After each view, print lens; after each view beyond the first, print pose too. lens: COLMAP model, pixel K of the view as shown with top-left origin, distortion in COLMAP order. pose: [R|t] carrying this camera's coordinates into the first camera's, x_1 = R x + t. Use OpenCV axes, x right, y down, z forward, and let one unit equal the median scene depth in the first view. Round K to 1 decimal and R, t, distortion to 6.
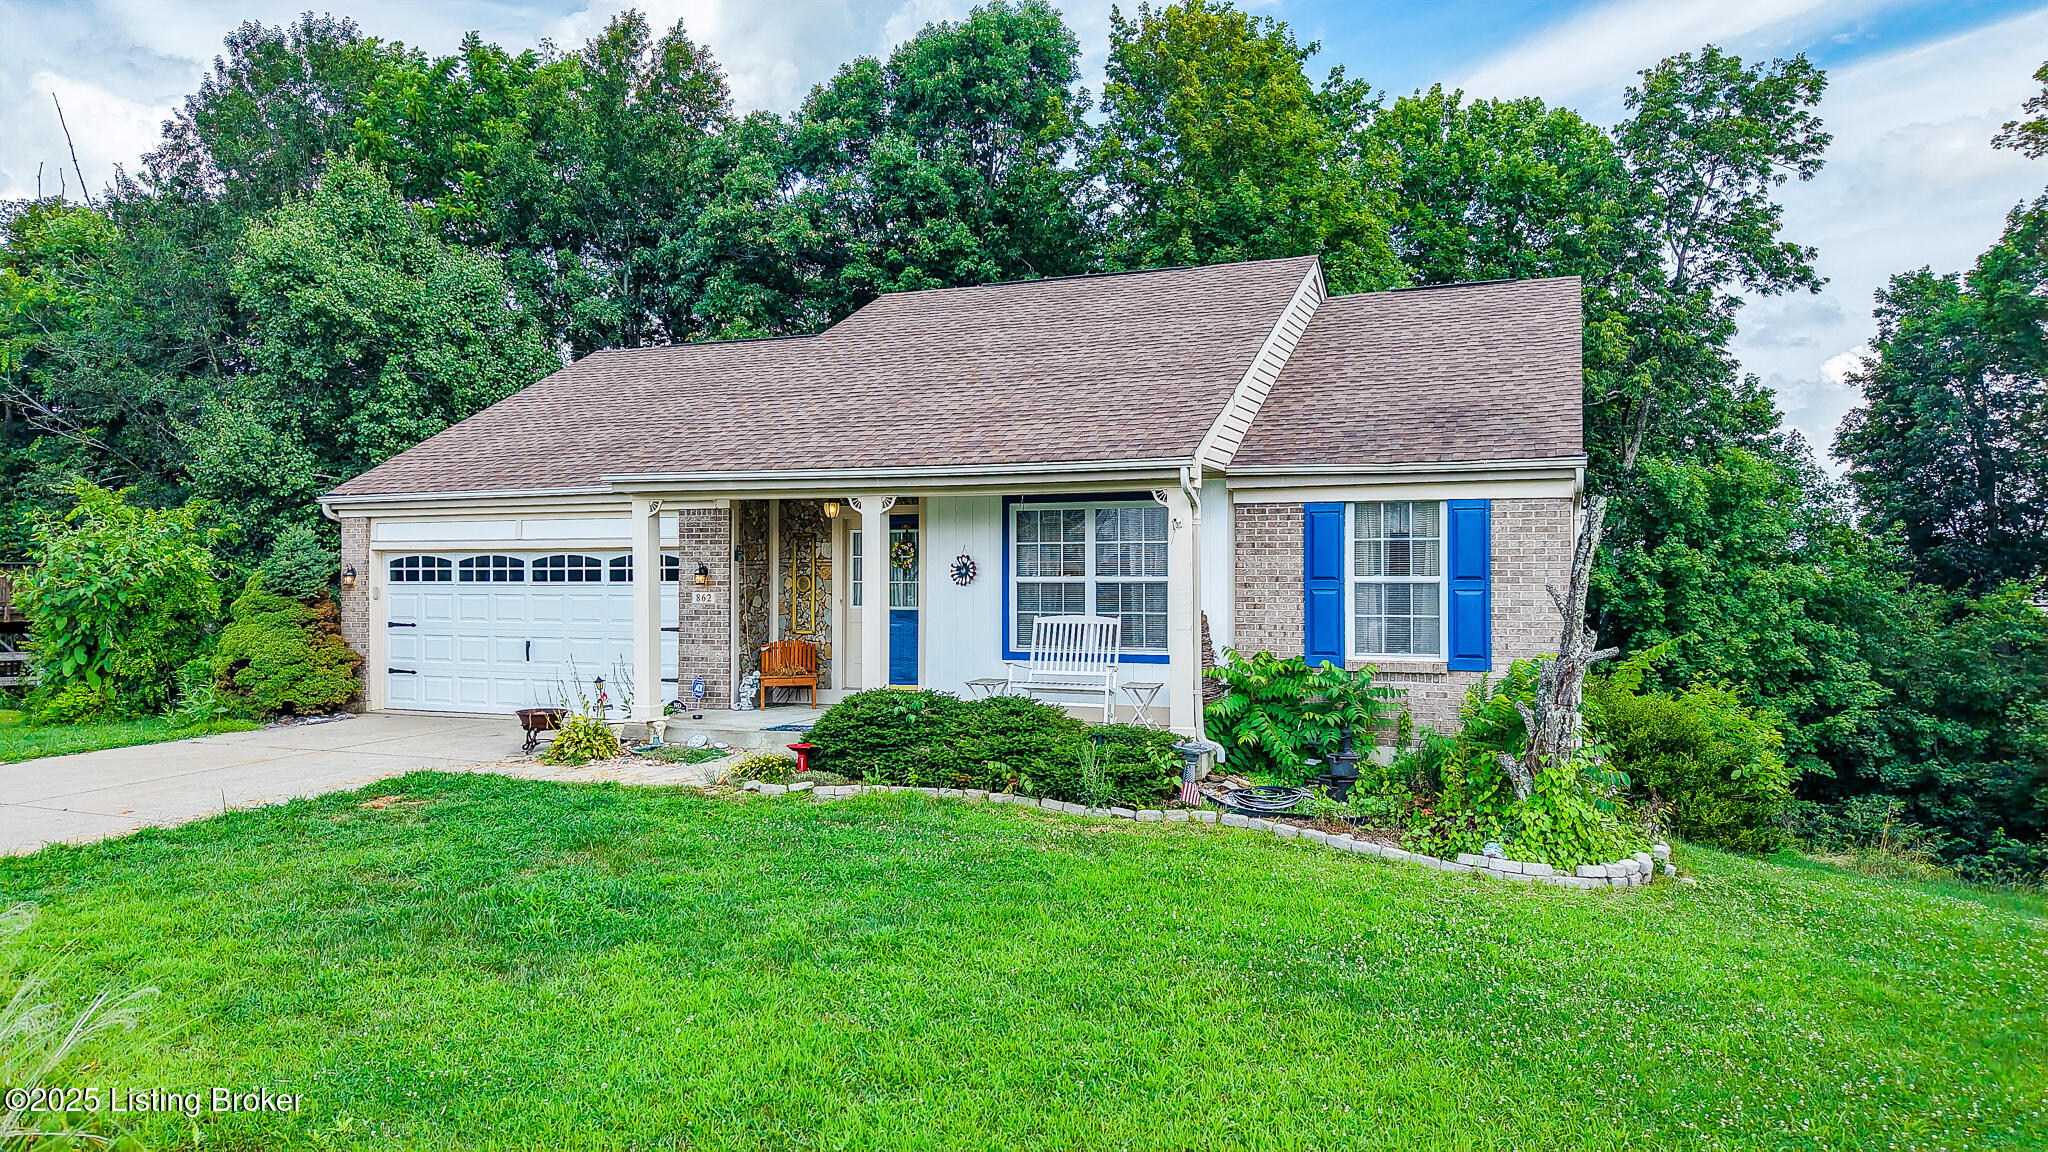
lens RADIAL K [[1326.5, 0, 1024.0], [0, 1326.5, 576.0], [0, 0, 1]] dist [0.035763, 0.000436]
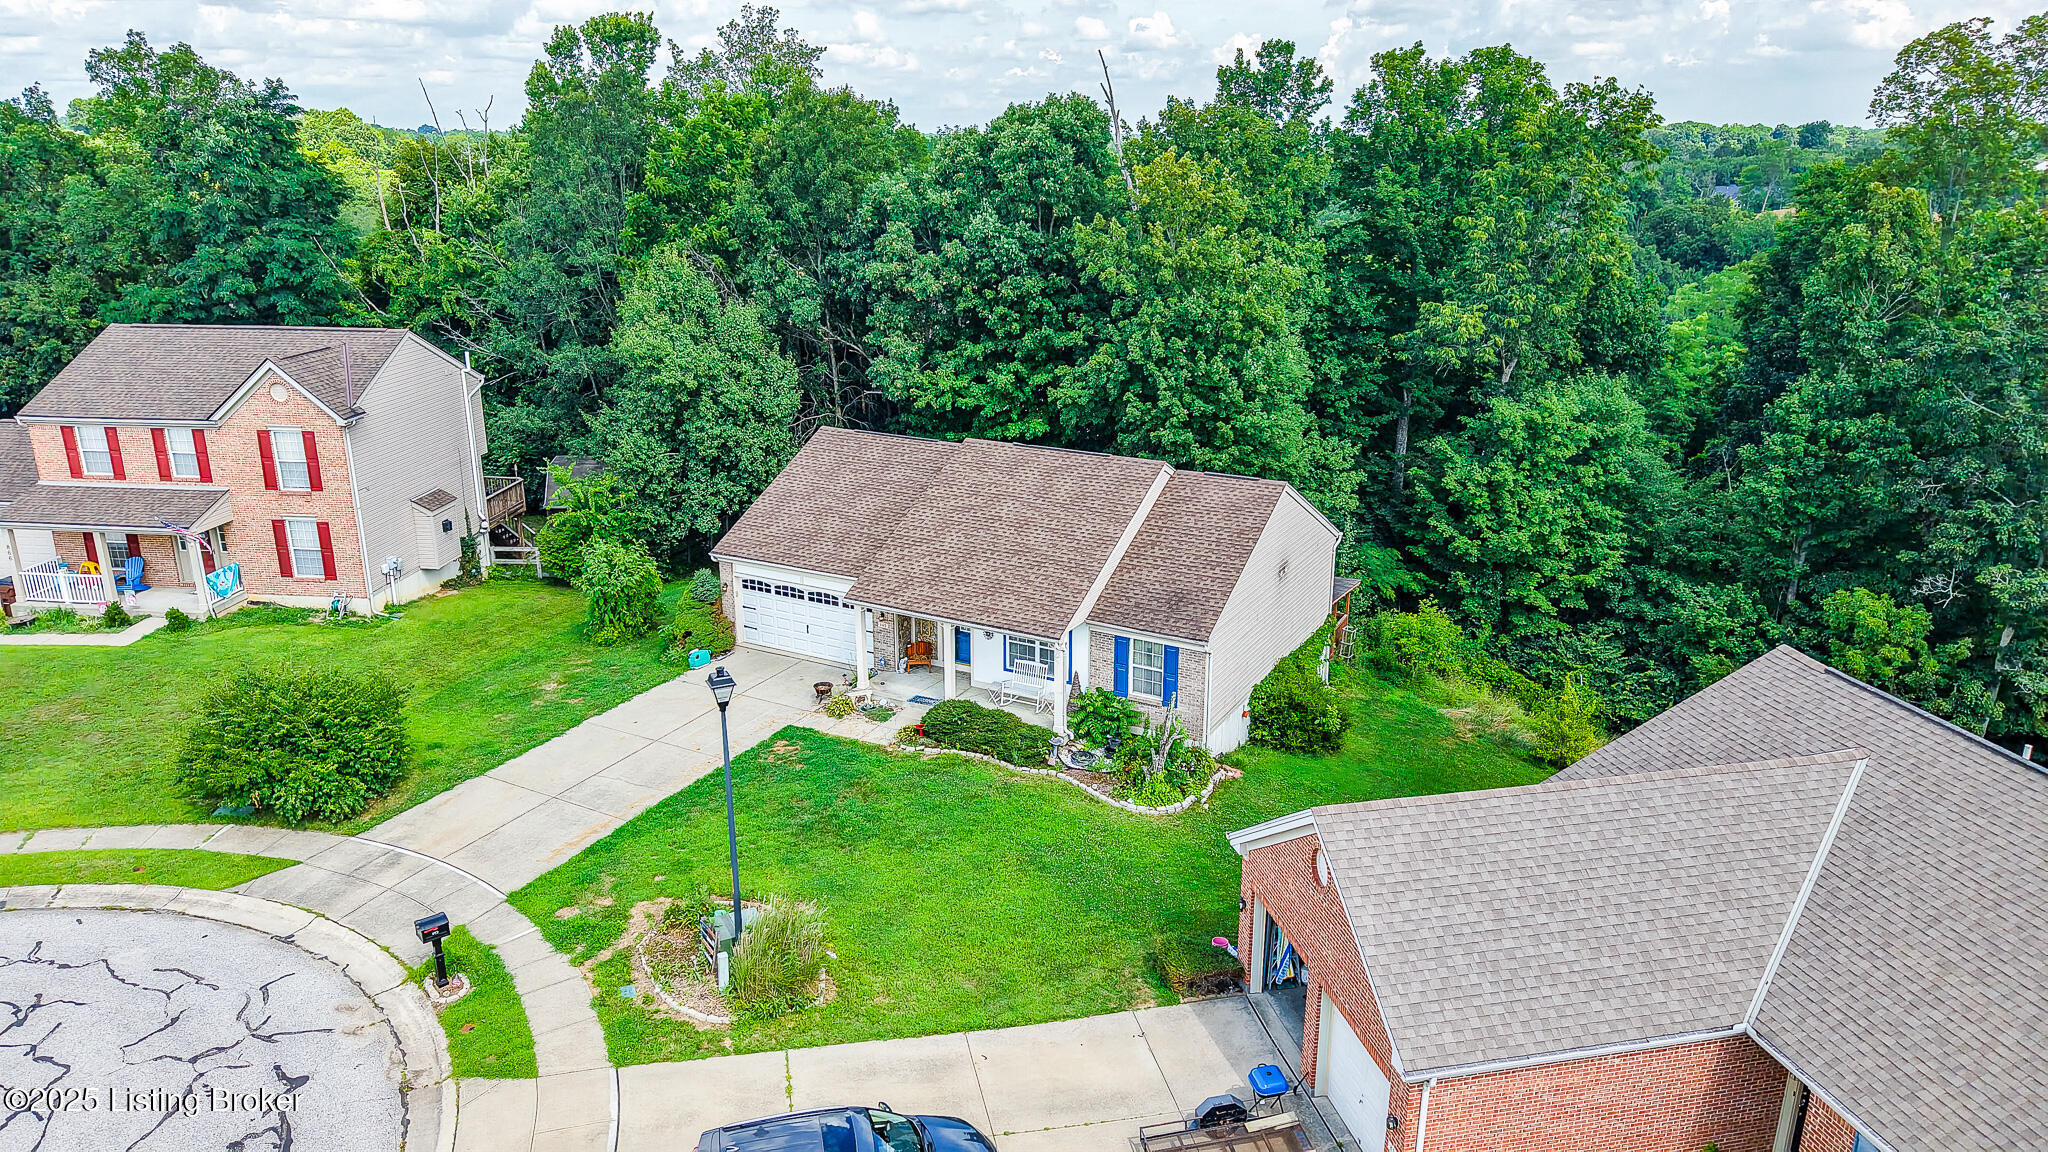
lens RADIAL K [[1326.5, 0, 1024.0], [0, 1326.5, 576.0], [0, 0, 1]] dist [0.035763, 0.000436]
pose [[0.991479, 0.027246, -0.127384, 0.269962], [0.013859, 0.950270, 0.311120, -0.712496], [0.129526, -0.310234, 0.941795, -1.021075]]
